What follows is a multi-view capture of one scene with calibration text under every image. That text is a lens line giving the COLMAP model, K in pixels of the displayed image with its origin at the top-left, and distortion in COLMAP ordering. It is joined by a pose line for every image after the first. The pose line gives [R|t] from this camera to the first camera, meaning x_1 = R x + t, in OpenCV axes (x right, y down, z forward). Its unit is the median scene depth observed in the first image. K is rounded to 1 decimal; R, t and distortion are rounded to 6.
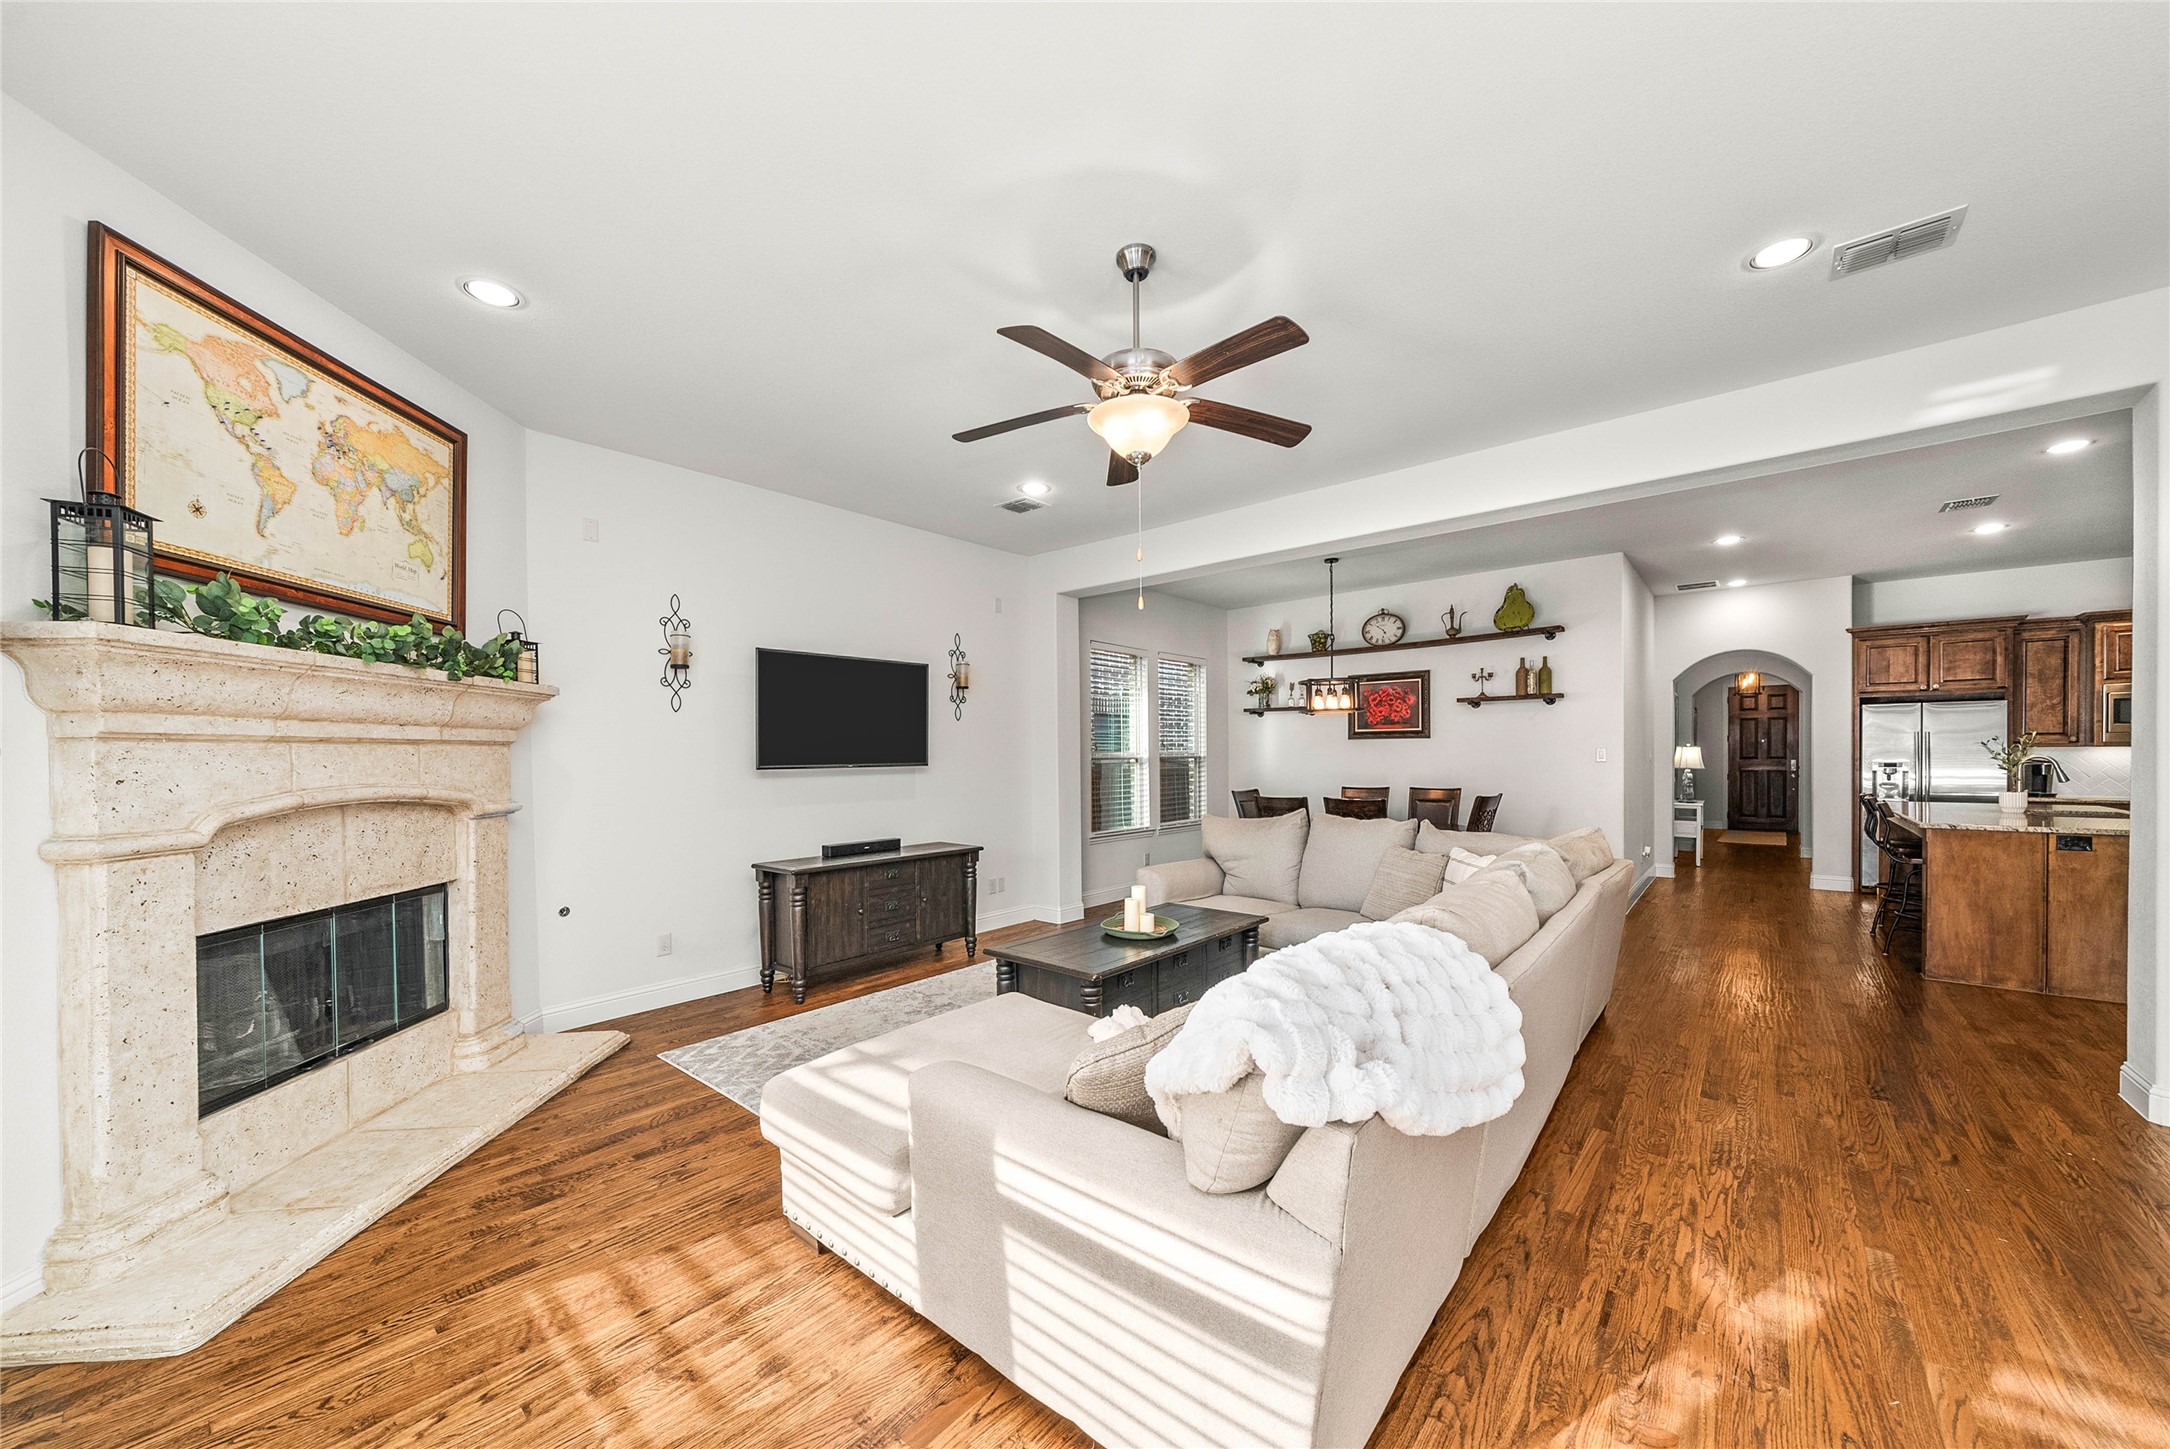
lens RADIAL K [[776.3, 0, 1086.4], [0, 776.3, 742.8], [0, 0, 1]] dist [-0.000121, 0.000060]
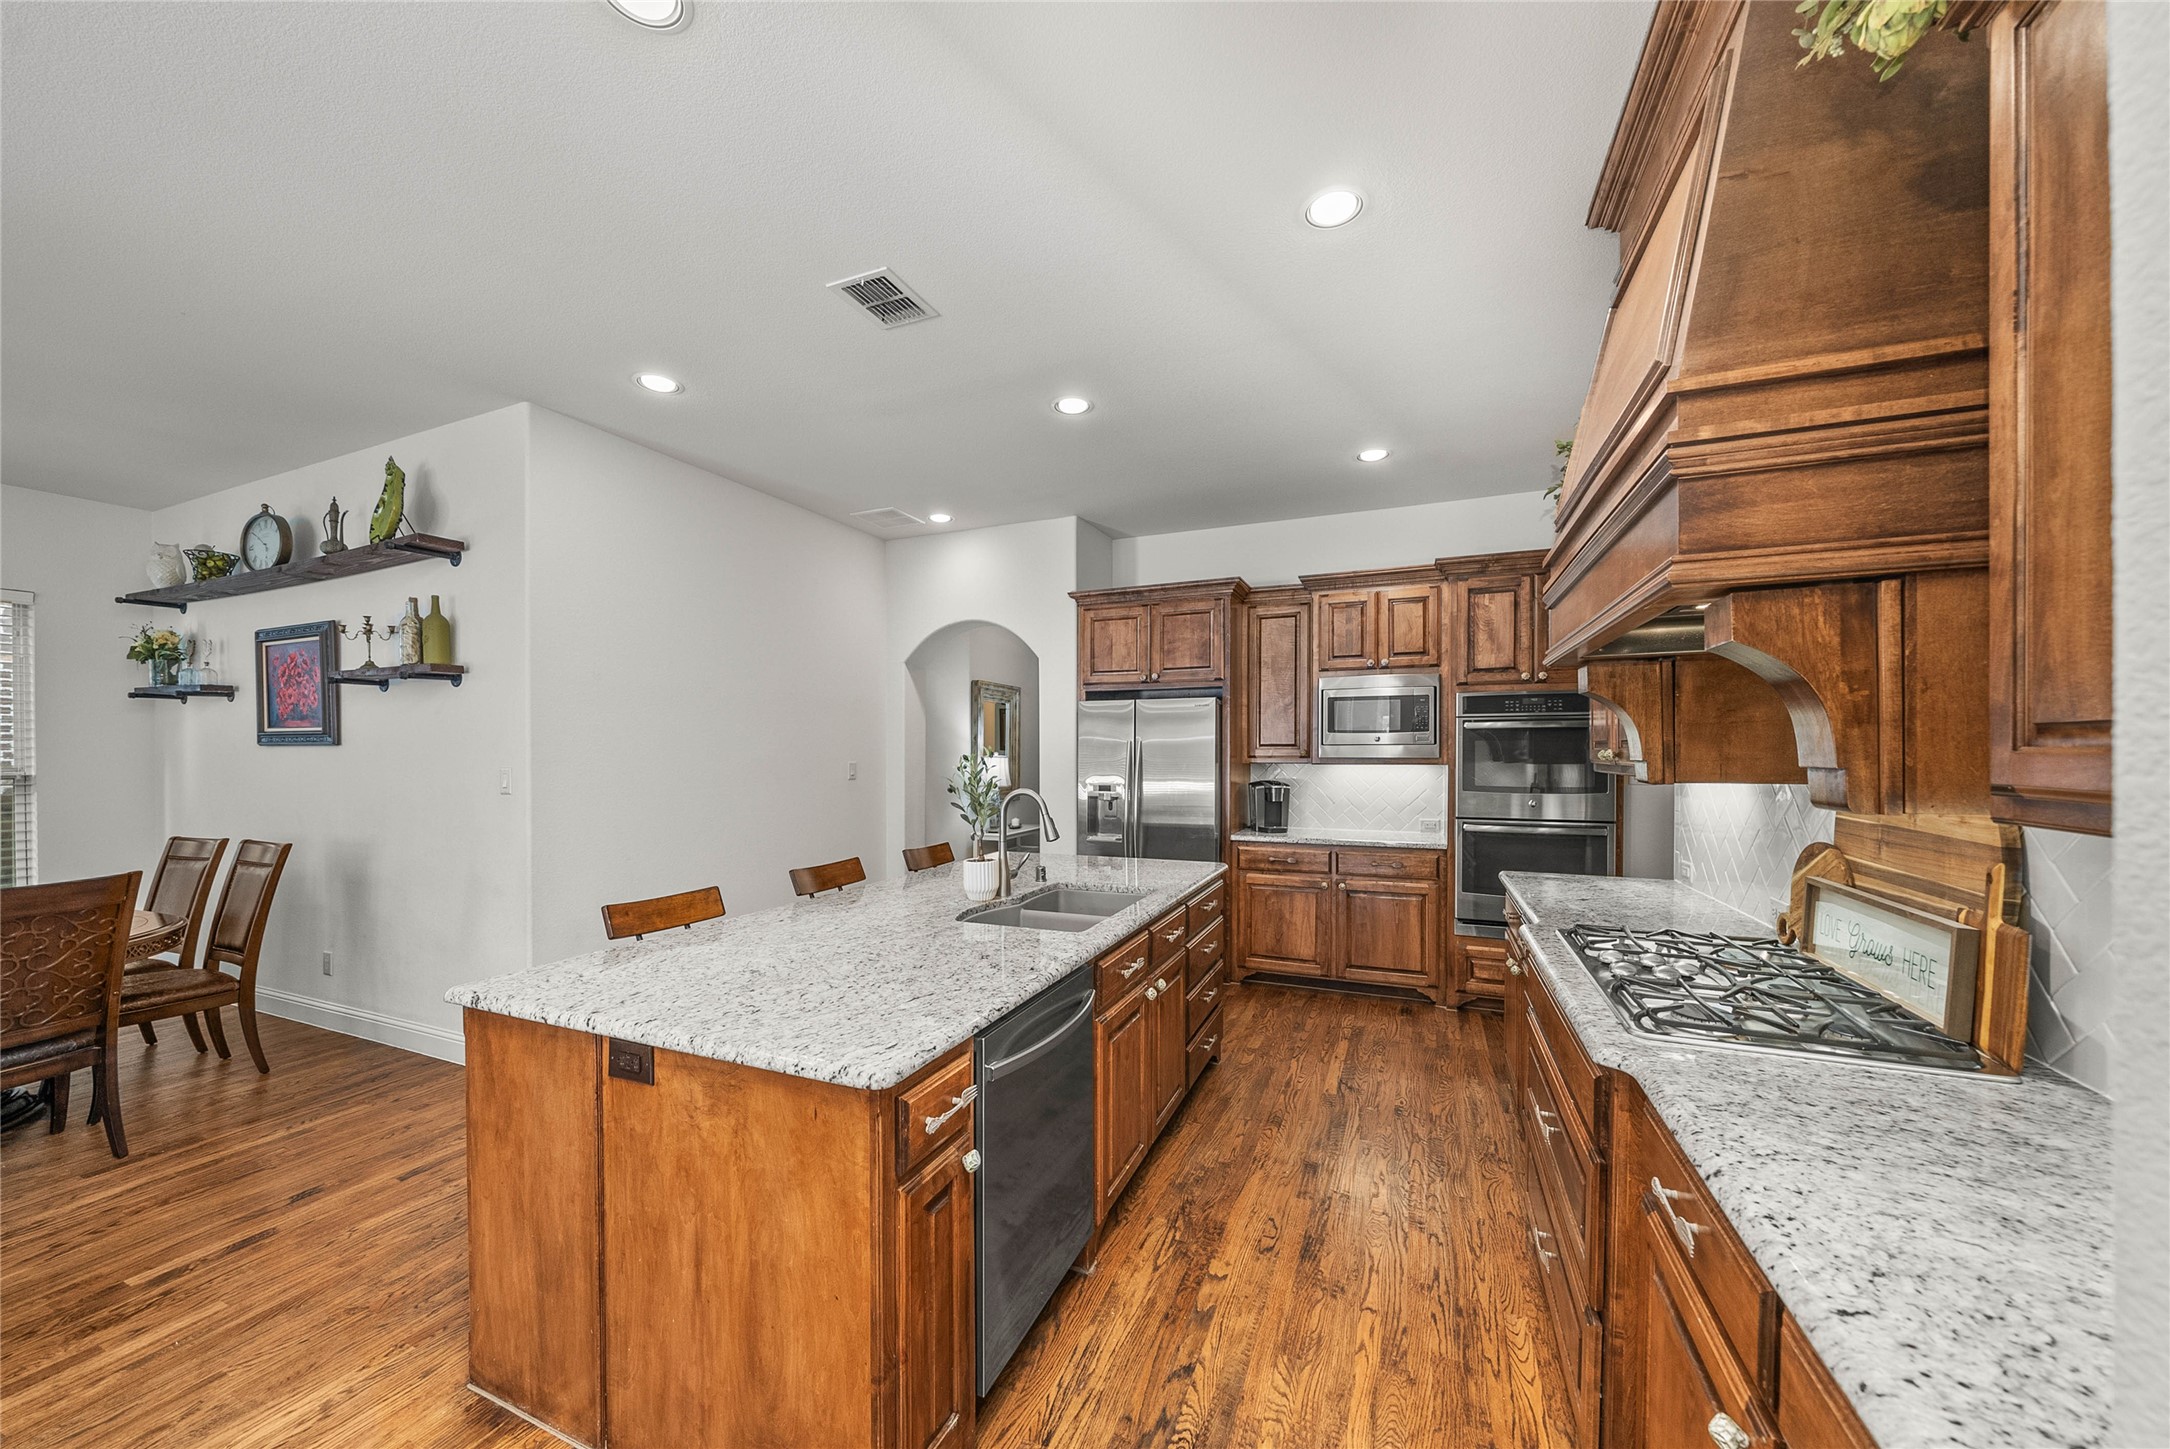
lens RADIAL K [[776.3, 0, 1083.5], [0, 776.3, 742.3], [0, 0, 1]] dist [-0.000121, 0.000060]
pose [[0.958707, 0.006008, 0.284333, 0.841093], [-0.006845, 0.999975, 0.001951, -0.013353], [-0.284314, -0.003817, 0.958724, 0.344351]]
